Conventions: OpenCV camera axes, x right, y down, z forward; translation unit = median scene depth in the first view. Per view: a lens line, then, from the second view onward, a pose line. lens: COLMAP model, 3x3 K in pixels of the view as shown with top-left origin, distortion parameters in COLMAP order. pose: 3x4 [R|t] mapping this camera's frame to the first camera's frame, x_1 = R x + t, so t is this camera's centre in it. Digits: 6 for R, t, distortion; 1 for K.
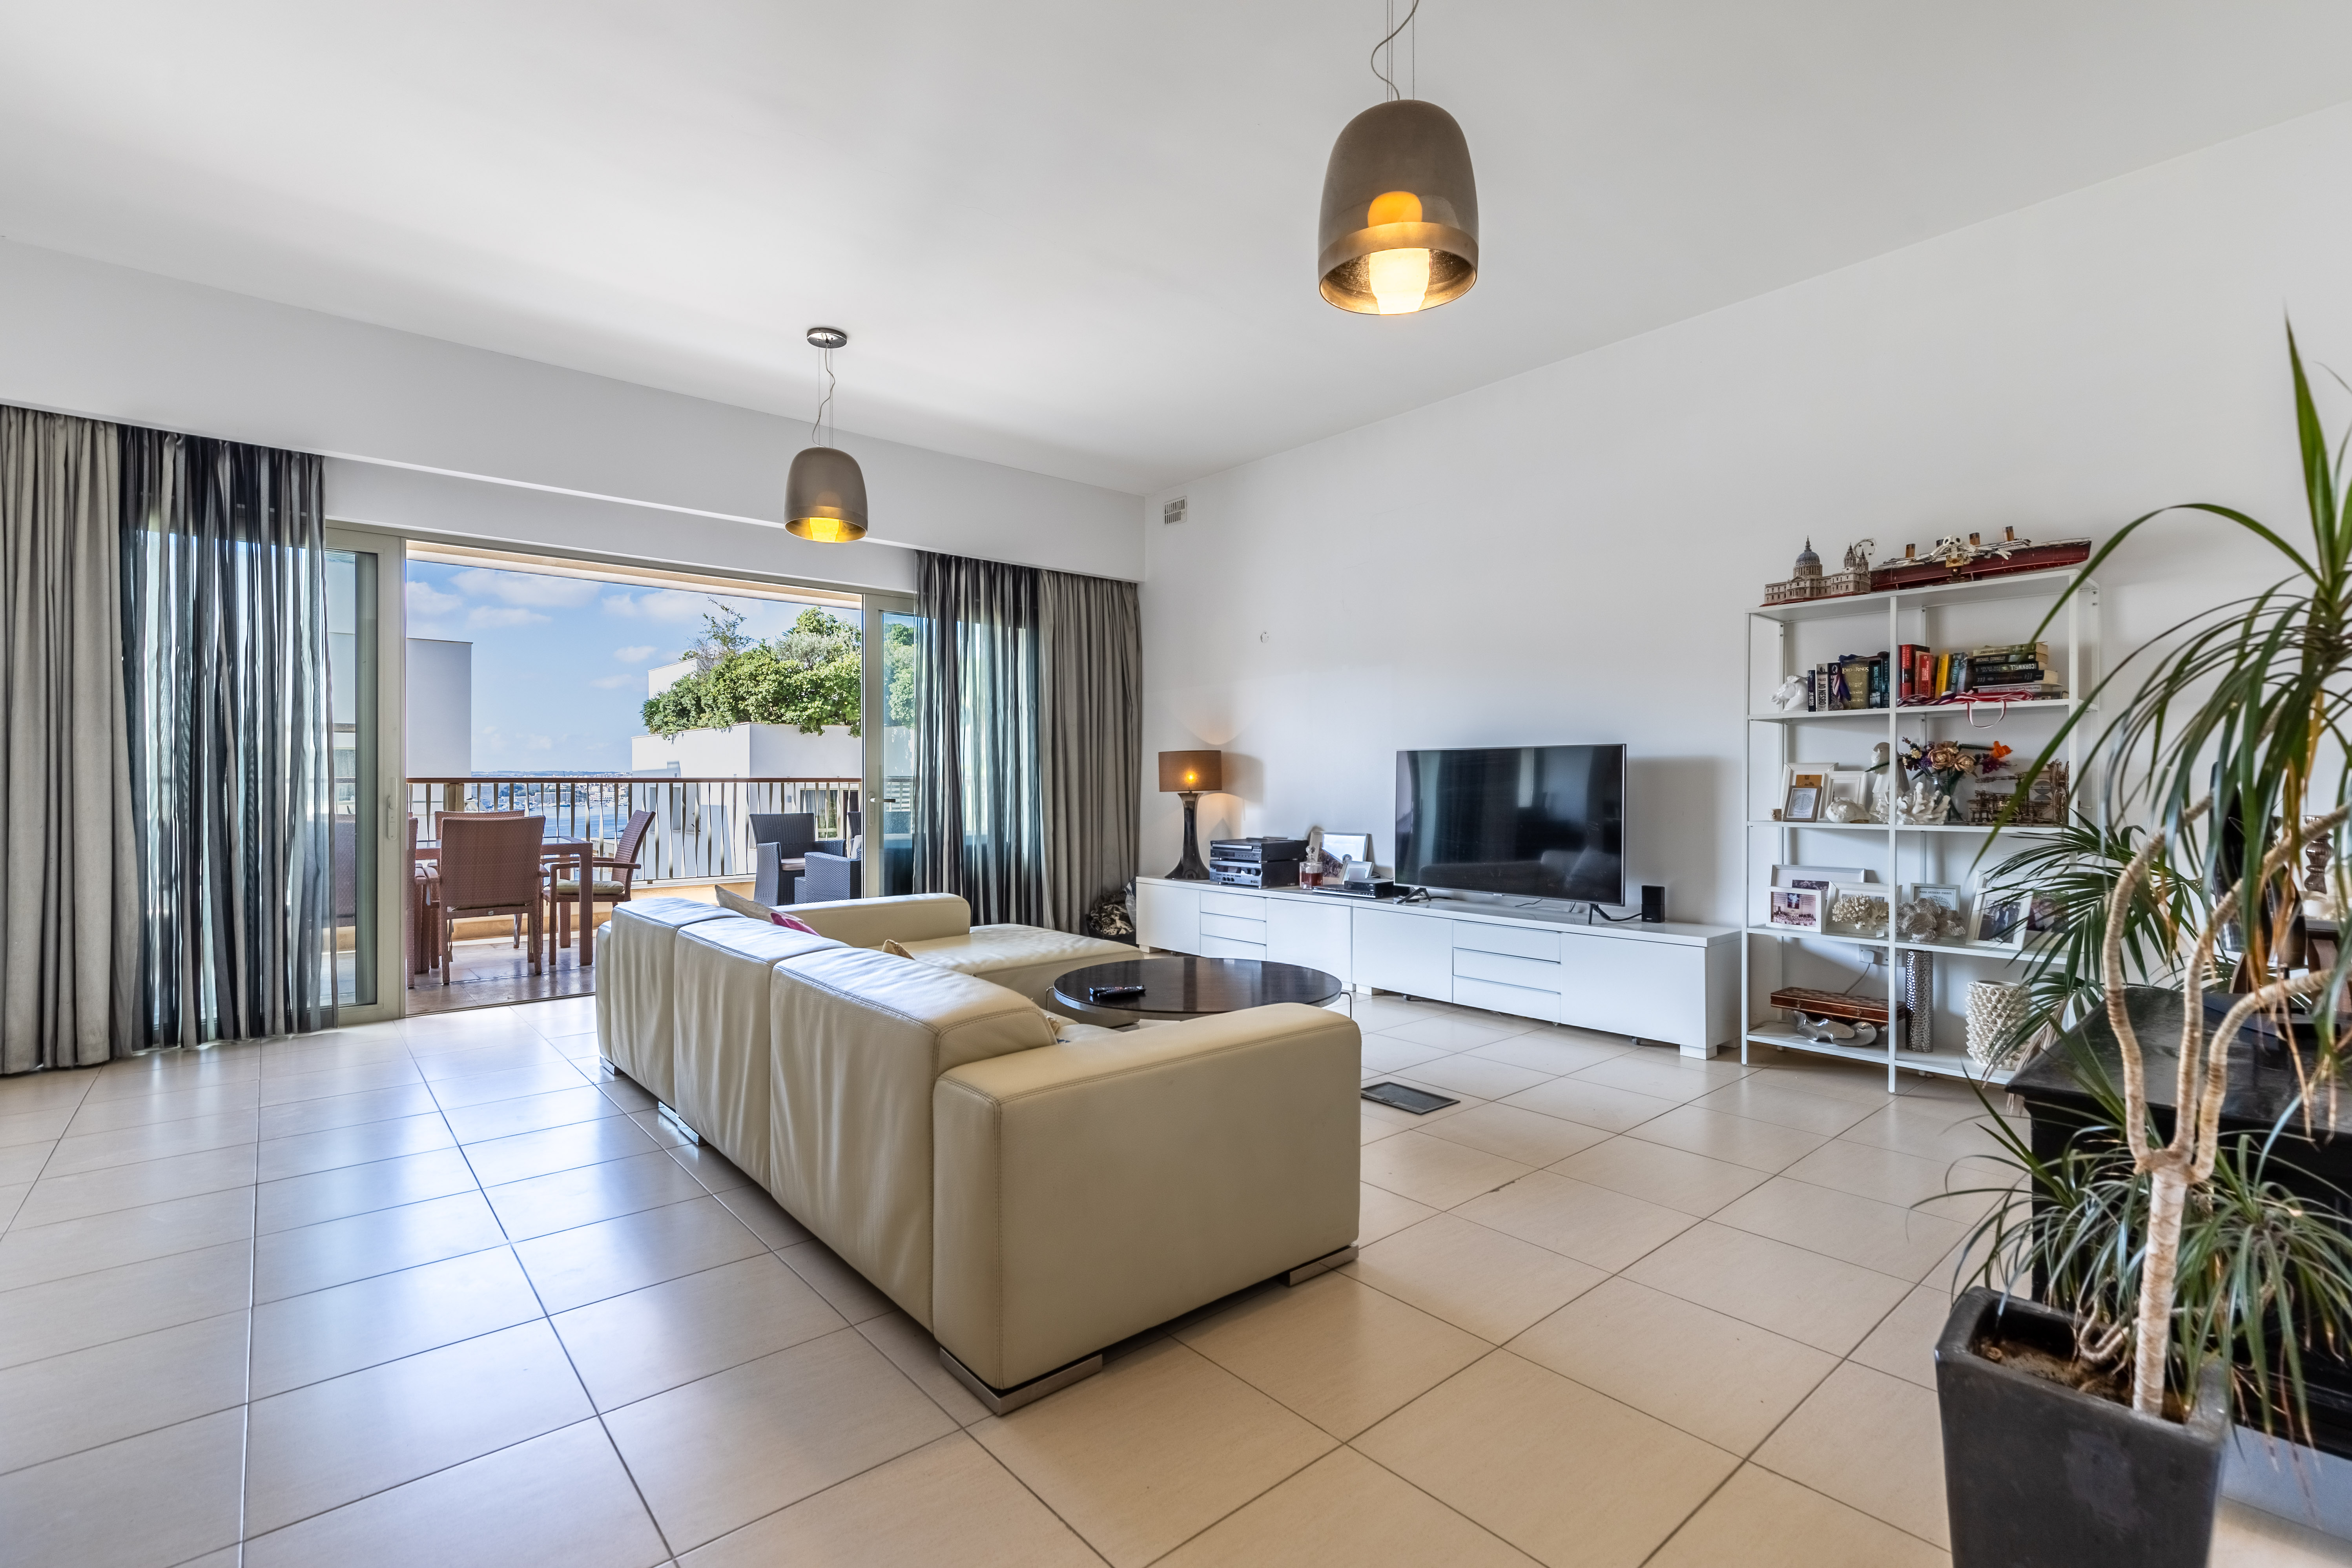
lens RADIAL K [[1057.3, 0, 1176.0], [0, 1057.3, 784.0], [0, 0, 1]] dist [0.001079, -0.000066]
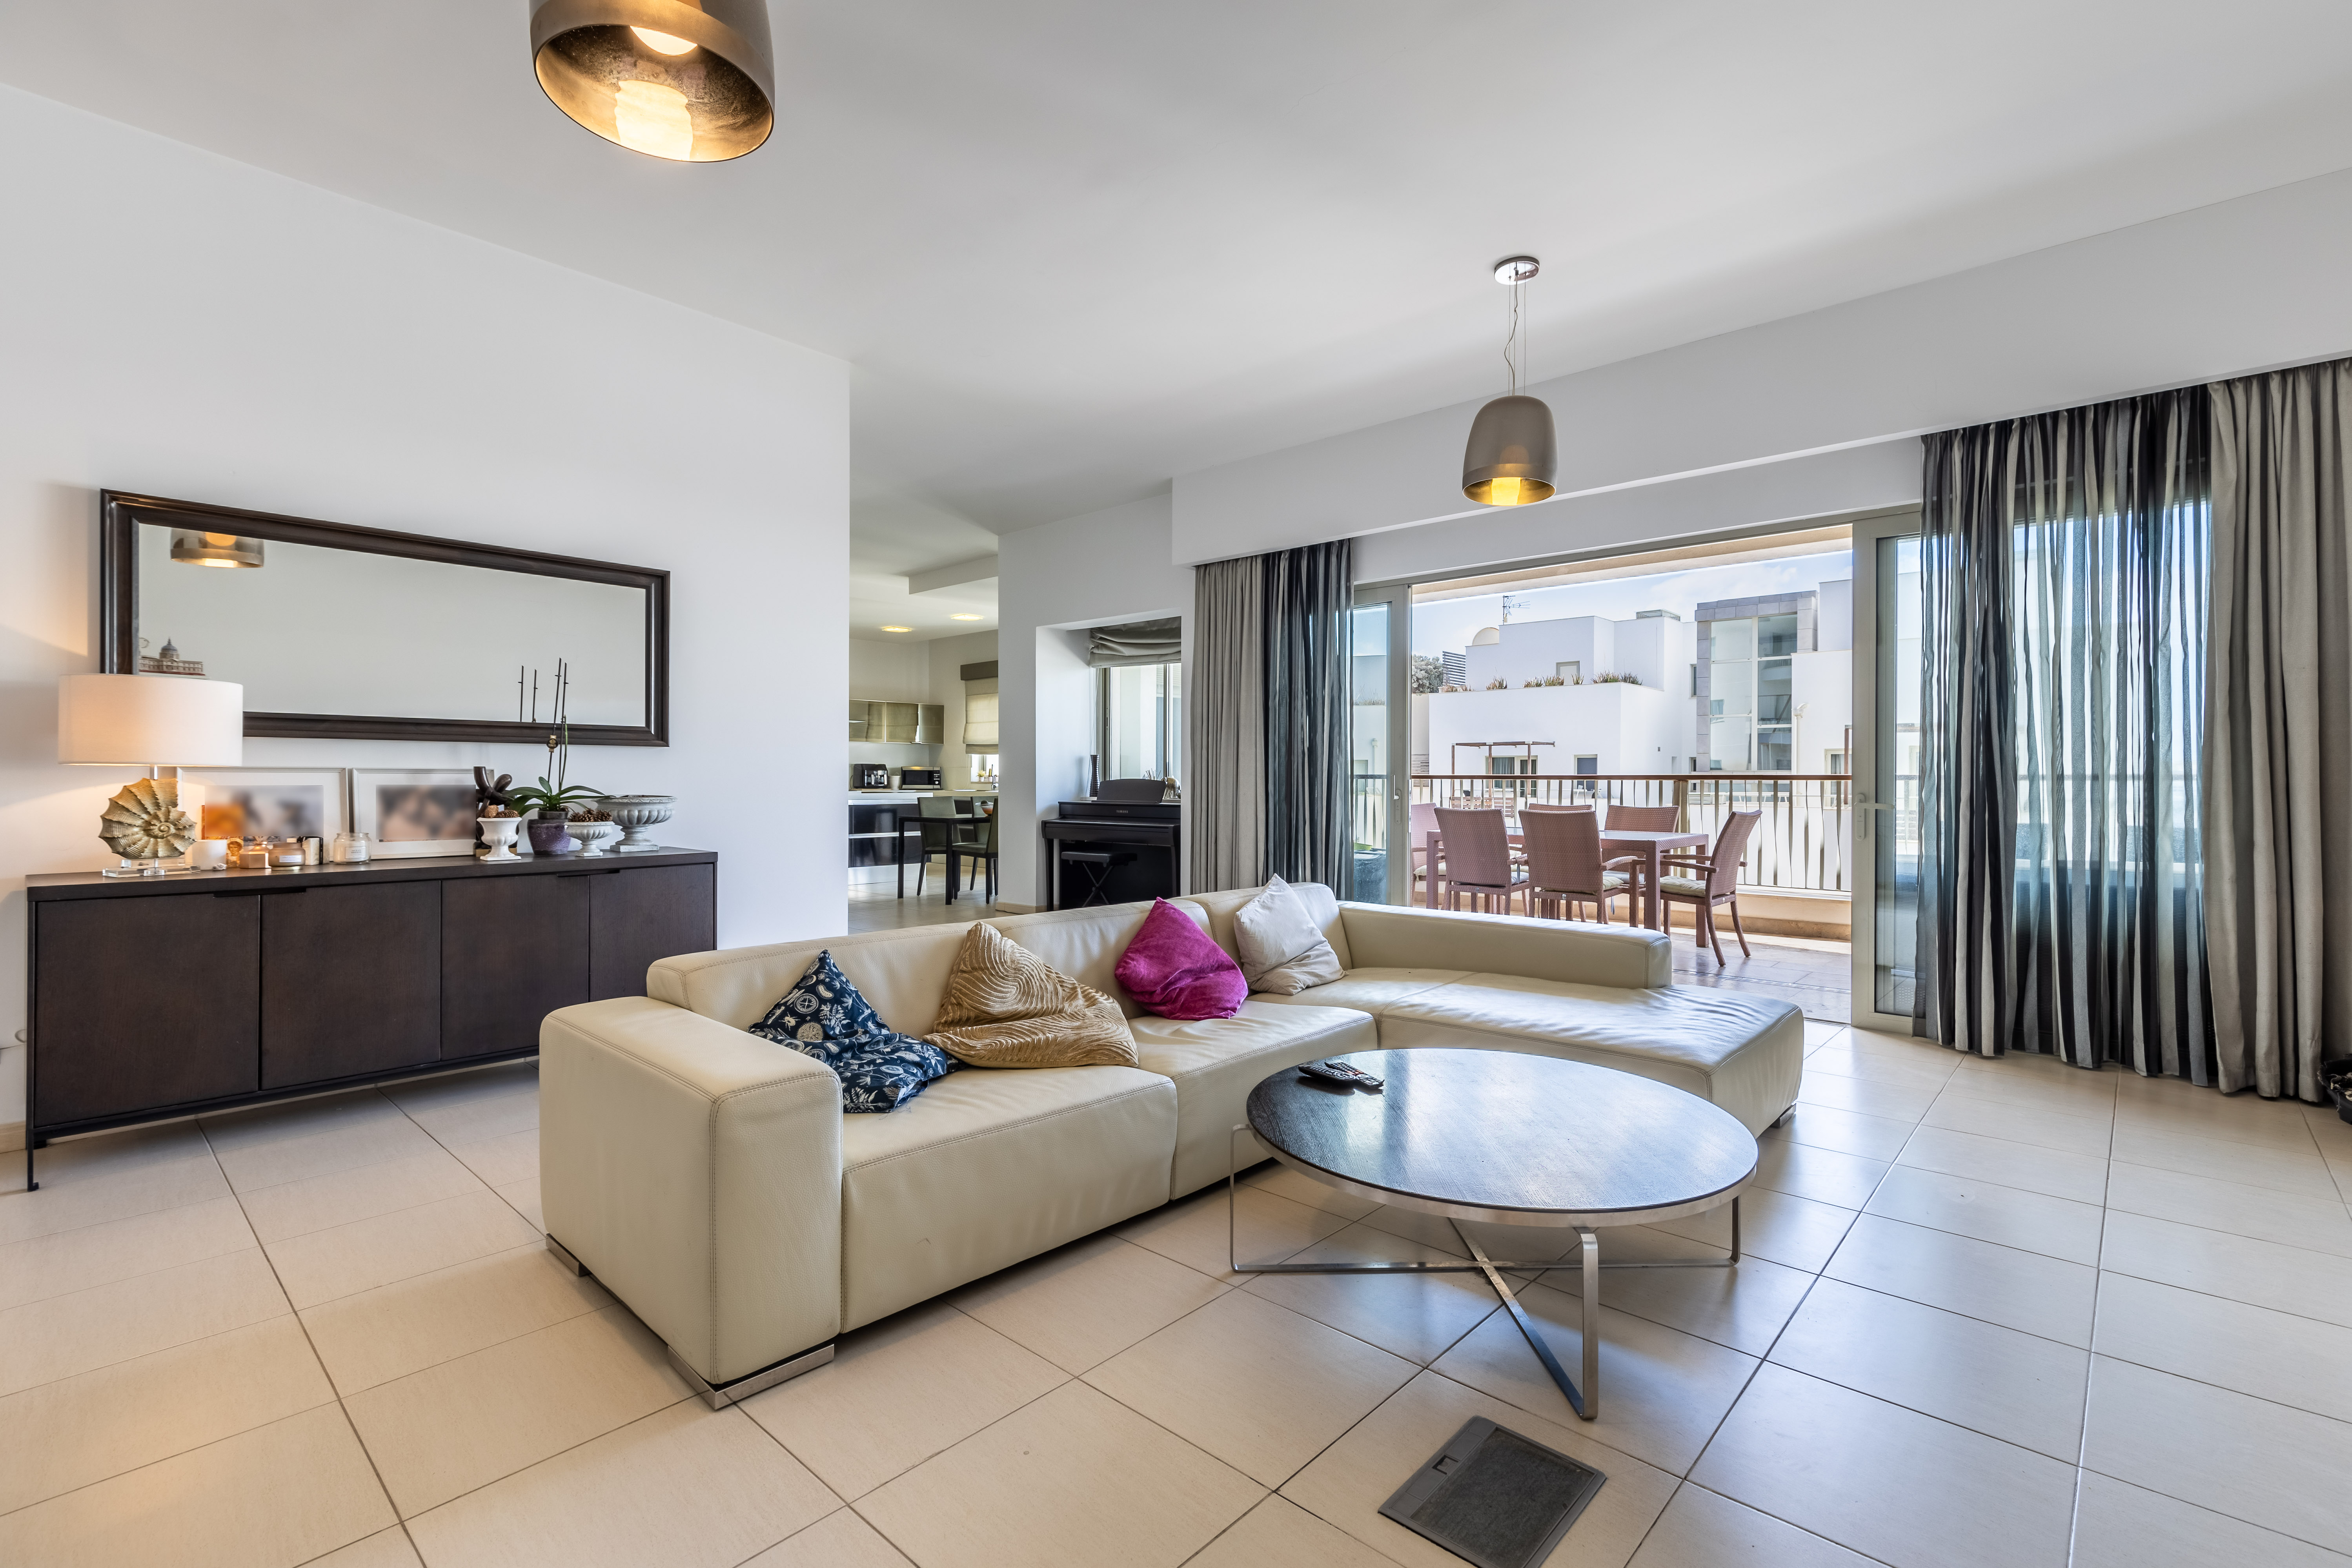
lens RADIAL K [[1035.2, 0, 1176.0], [0, 1035.2, 784.0], [0, 0, 1]] dist [0.000383, 0.000007]
pose [[0.112958, 0.008667, -0.993562, 0.354510], [-0.007422, 0.999941, 0.007879, -0.001520], [0.993572, 0.006484, 0.113016, 0.451015]]
